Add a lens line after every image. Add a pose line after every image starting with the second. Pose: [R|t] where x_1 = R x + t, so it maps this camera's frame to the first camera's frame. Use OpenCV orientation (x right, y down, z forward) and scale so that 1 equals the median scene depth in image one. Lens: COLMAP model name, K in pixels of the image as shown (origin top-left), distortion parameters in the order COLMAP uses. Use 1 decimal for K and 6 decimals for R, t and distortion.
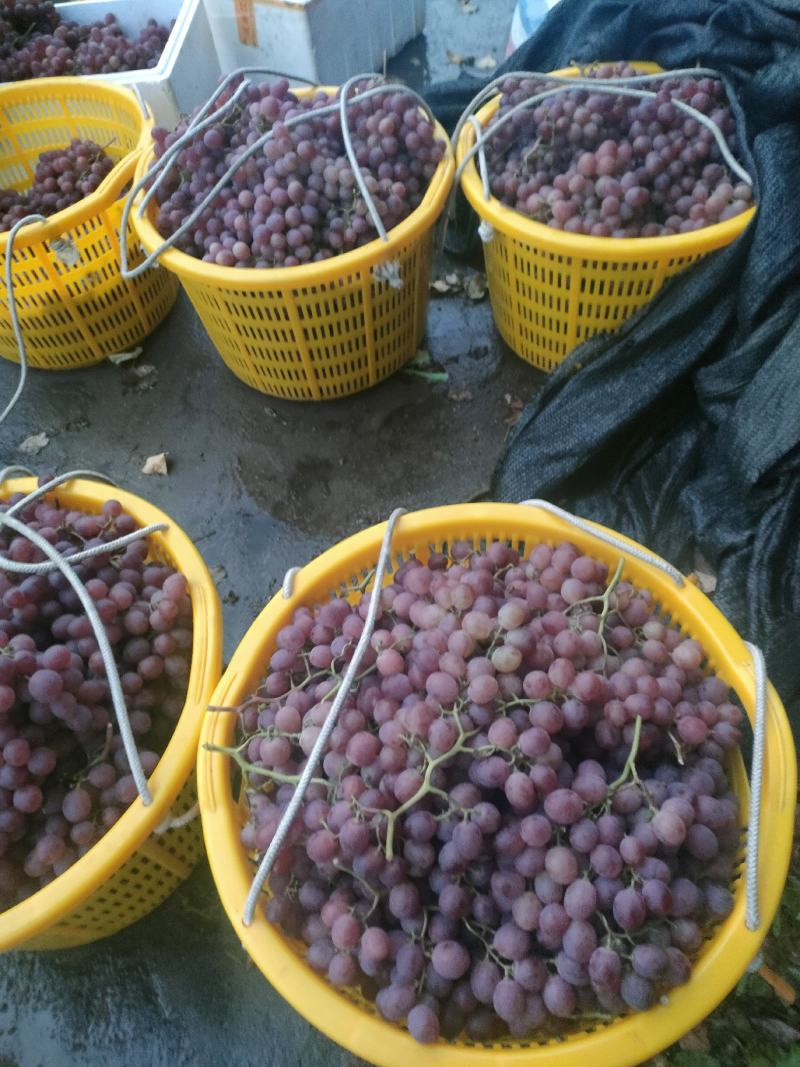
lens RADIAL K [[717.7, 0, 397.4], [0, 717.7, 530.9], [0, 0, 1]] dist [-0.007643, -0.002273]
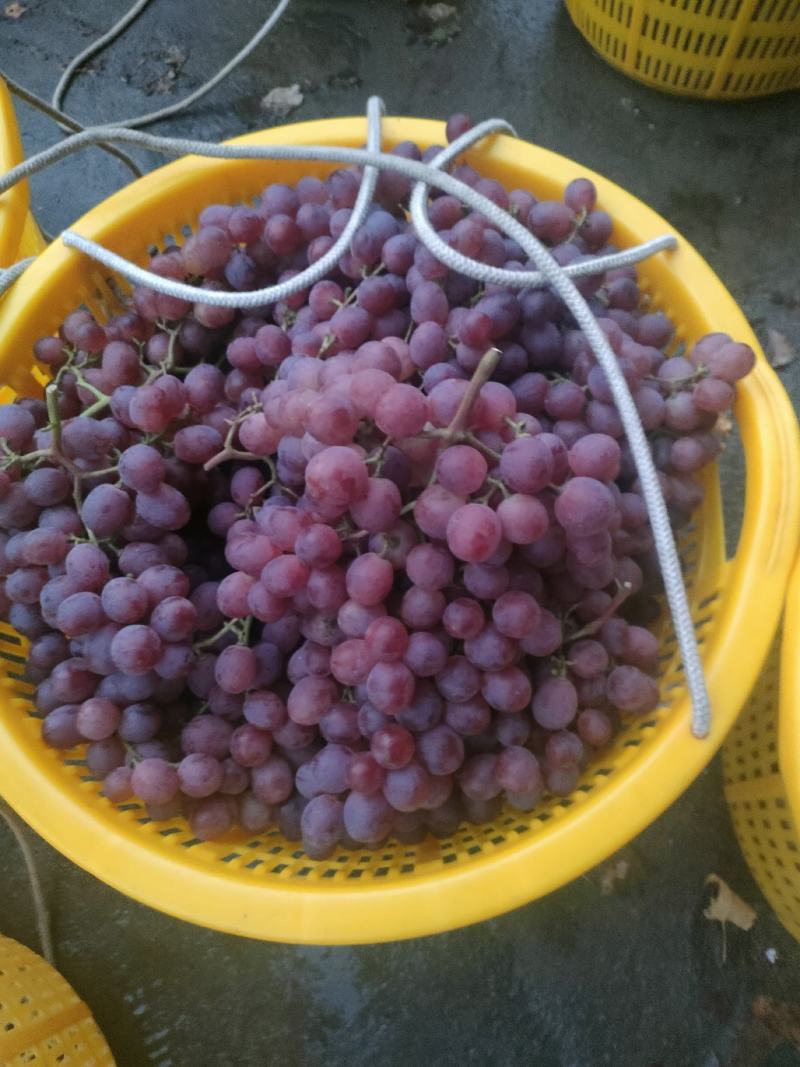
lens RADIAL K [[717.7, 0, 402.9], [0, 717.7, 533.8], [0, 0, 1]] dist [-0.007643, -0.002273]
pose [[0.976219, 0.208257, -0.060213, -0.267628], [-0.179661, 0.932638, 0.312902, 0.040713], [0.121321, -0.294643, 0.947875, 0.215135]]
